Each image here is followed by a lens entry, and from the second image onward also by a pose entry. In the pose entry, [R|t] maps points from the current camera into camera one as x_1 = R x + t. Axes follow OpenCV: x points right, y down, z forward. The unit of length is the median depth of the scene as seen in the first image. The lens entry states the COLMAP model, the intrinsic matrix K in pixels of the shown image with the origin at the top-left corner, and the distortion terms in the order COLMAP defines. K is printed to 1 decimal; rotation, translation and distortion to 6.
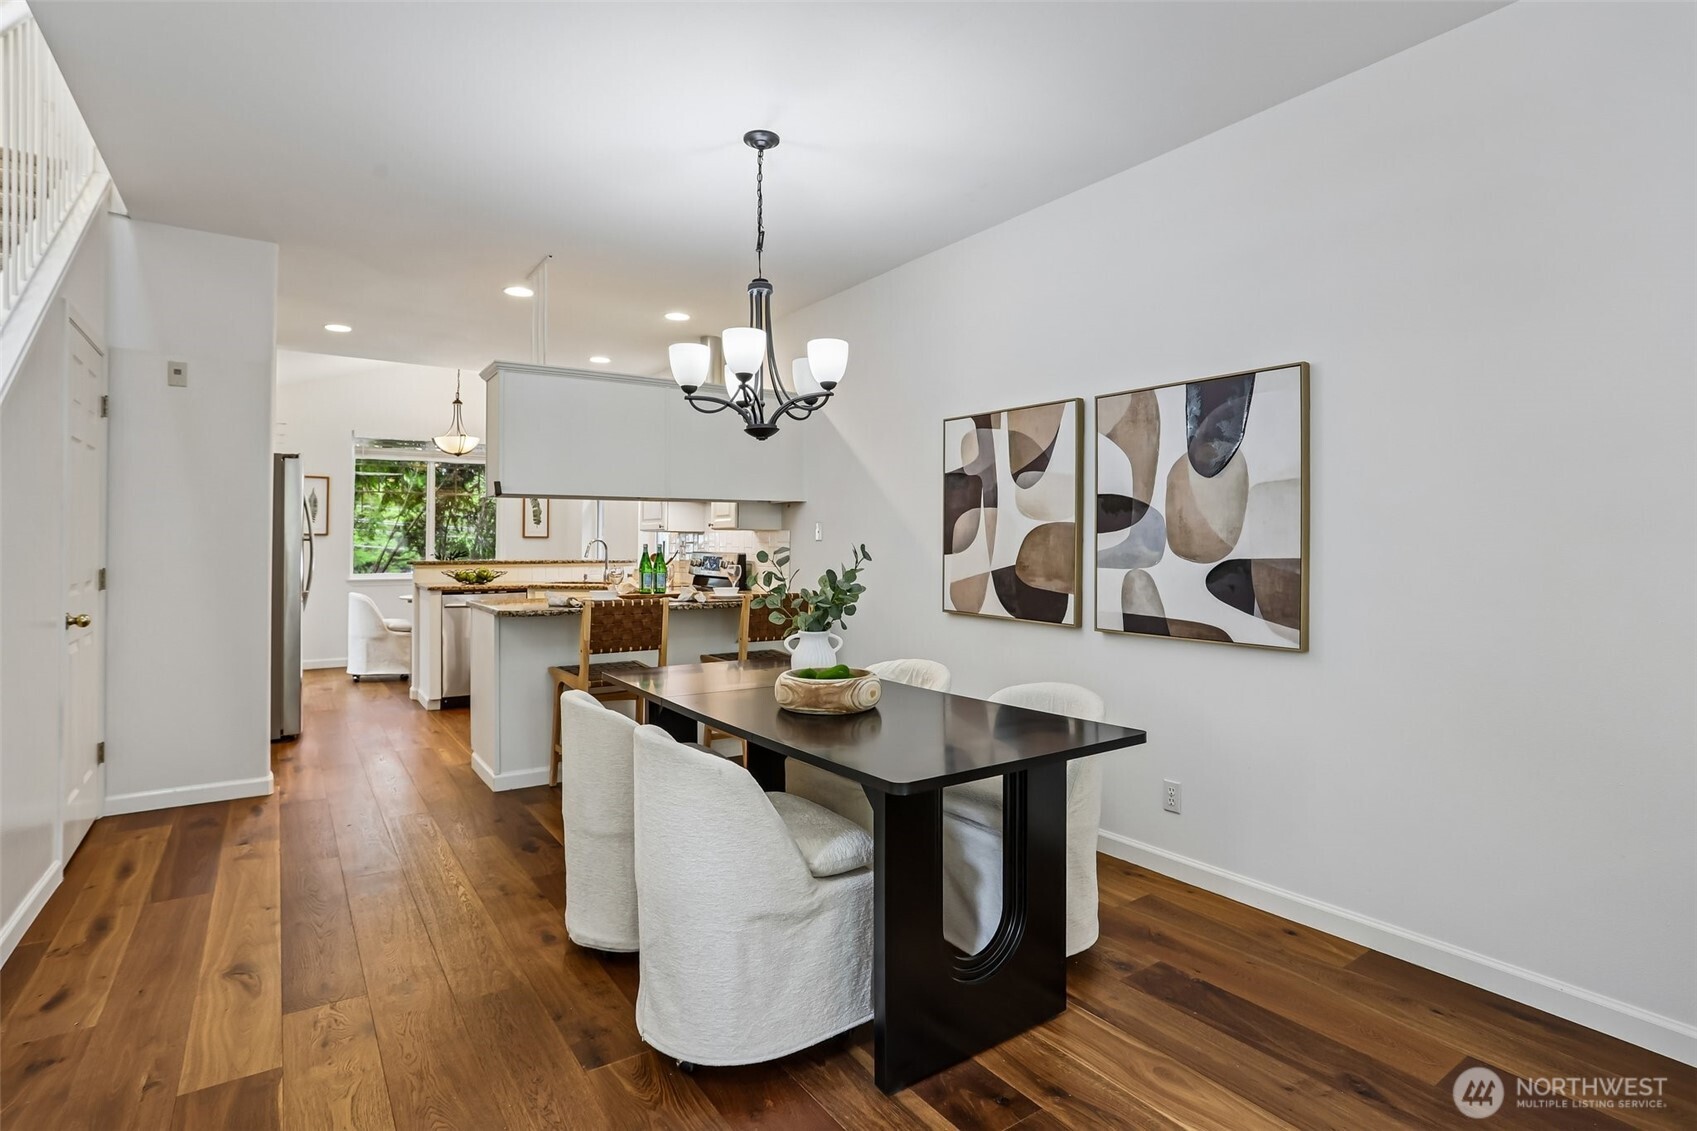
lens RADIAL K [[841.9, 0, 854.0], [0, 841.9, 536.0], [0, 0, 1]] dist [-0.061528, 0.028833]
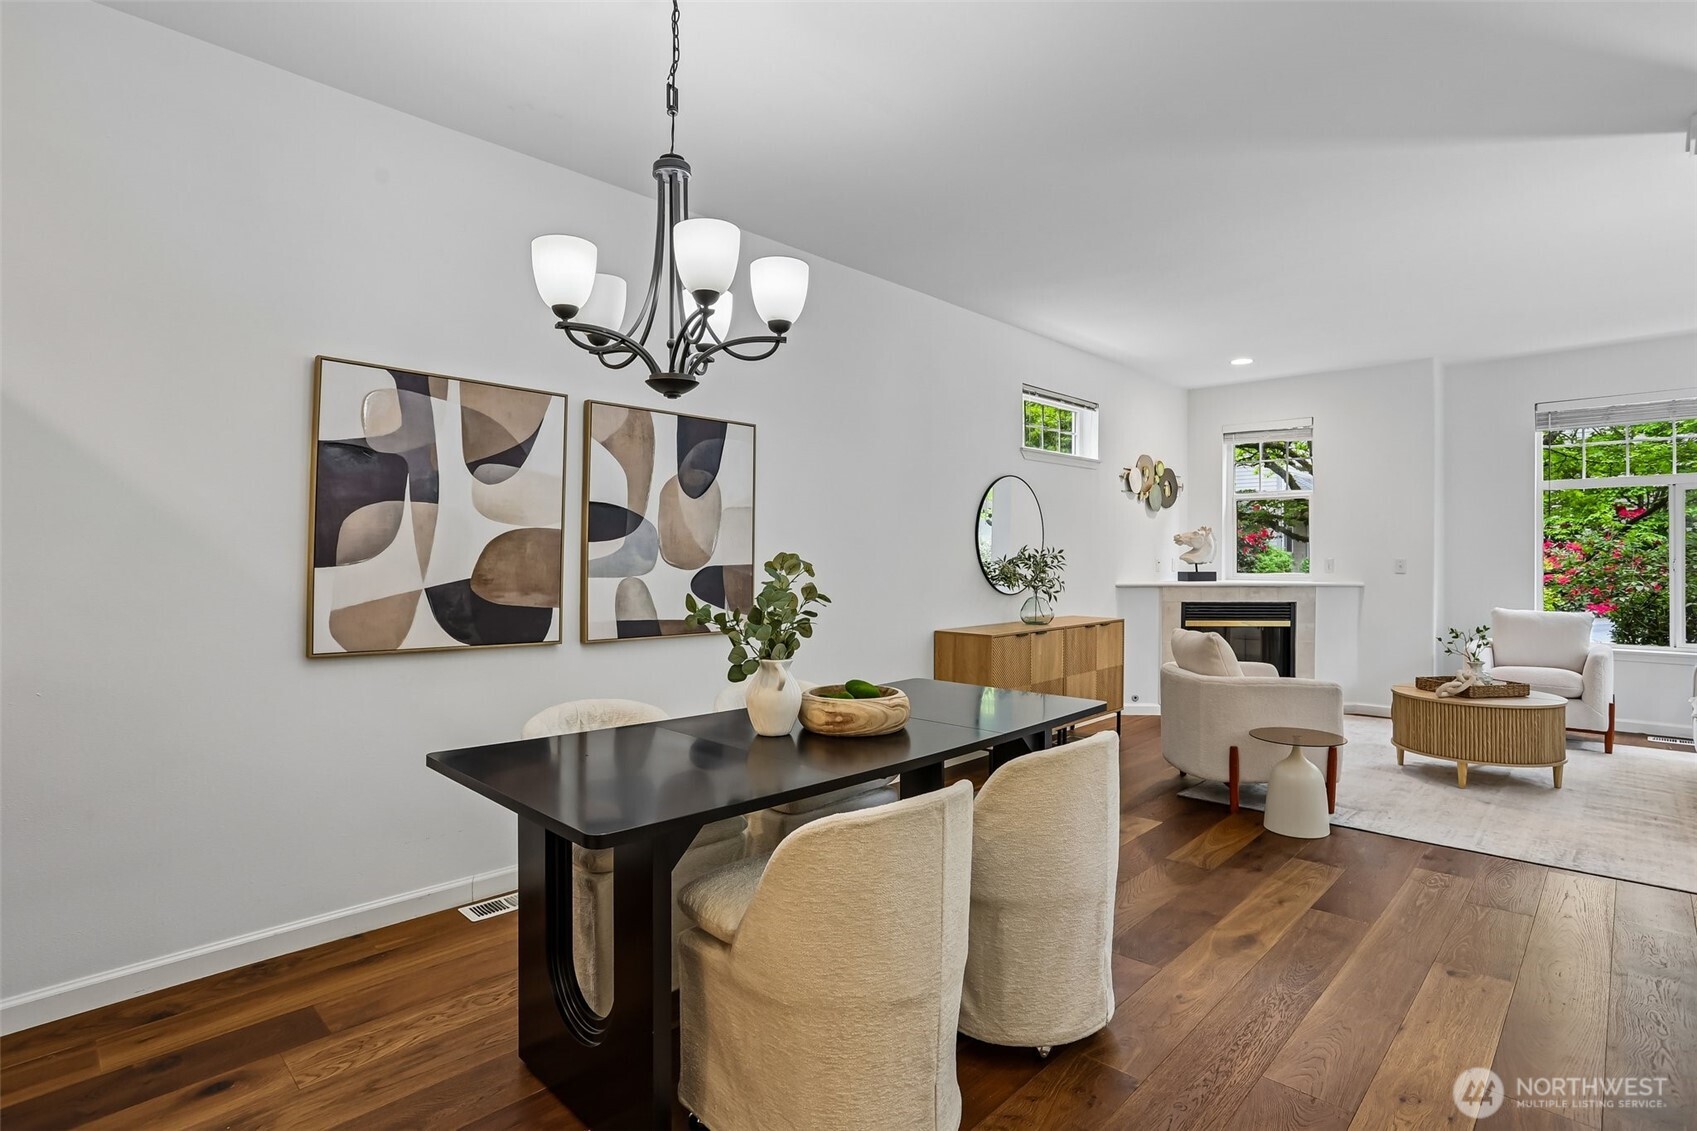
lens RADIAL K [[838.4, 0, 842.4], [0, 838.4, 558.7], [0, 0, 1]] dist [-0.053999, 0.018658]
pose [[-0.181437, -0.002876, 0.983398, -0.592299], [-0.014003, 0.999902, 0.000341, 0.009808], [-0.983303, -0.013709, -0.181459, 0.740285]]
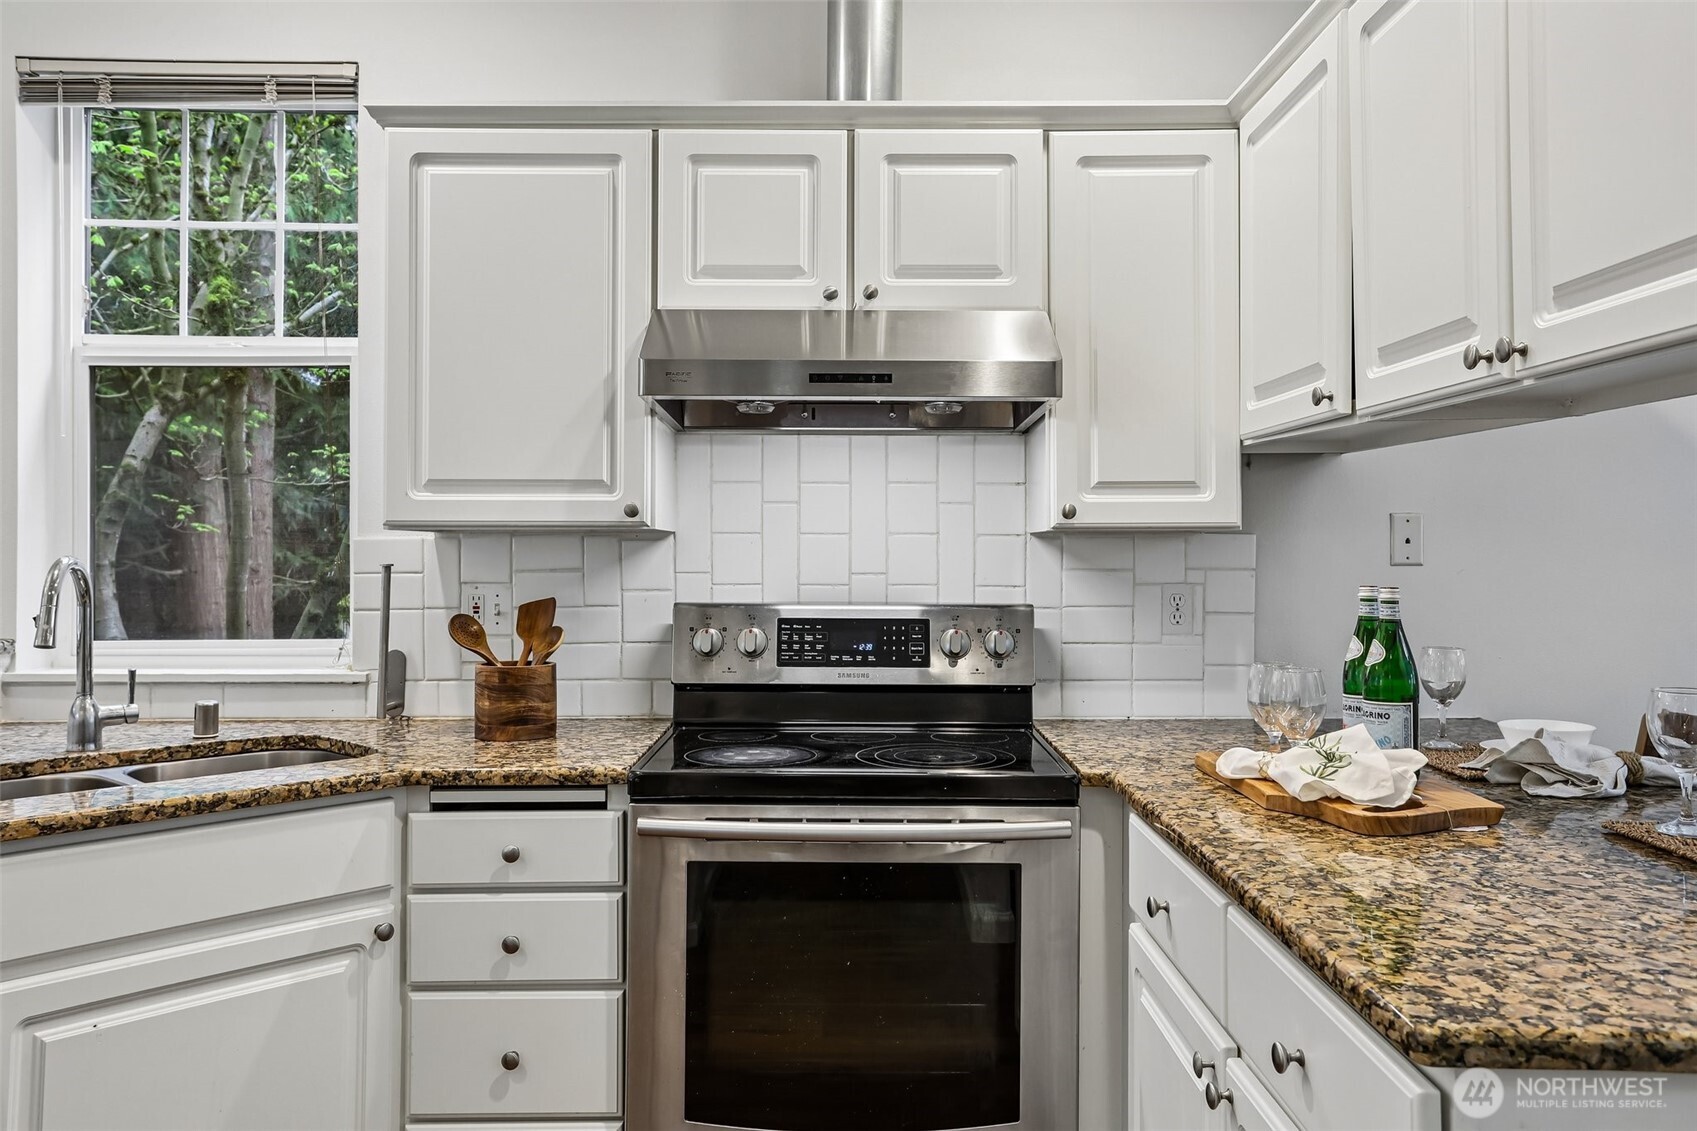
lens RADIAL K [[1313.3, 0, 850.0], [0, 1313.3, 542.9], [0, 0, 1]] dist [-0.000343, 0.046145]
pose [[0.567574, 0.002679, 0.823318, -0.822186], [-0.006917, 0.999975, 0.001514, -0.003669], [-0.823294, -0.006554, 0.567578, 1.116733]]
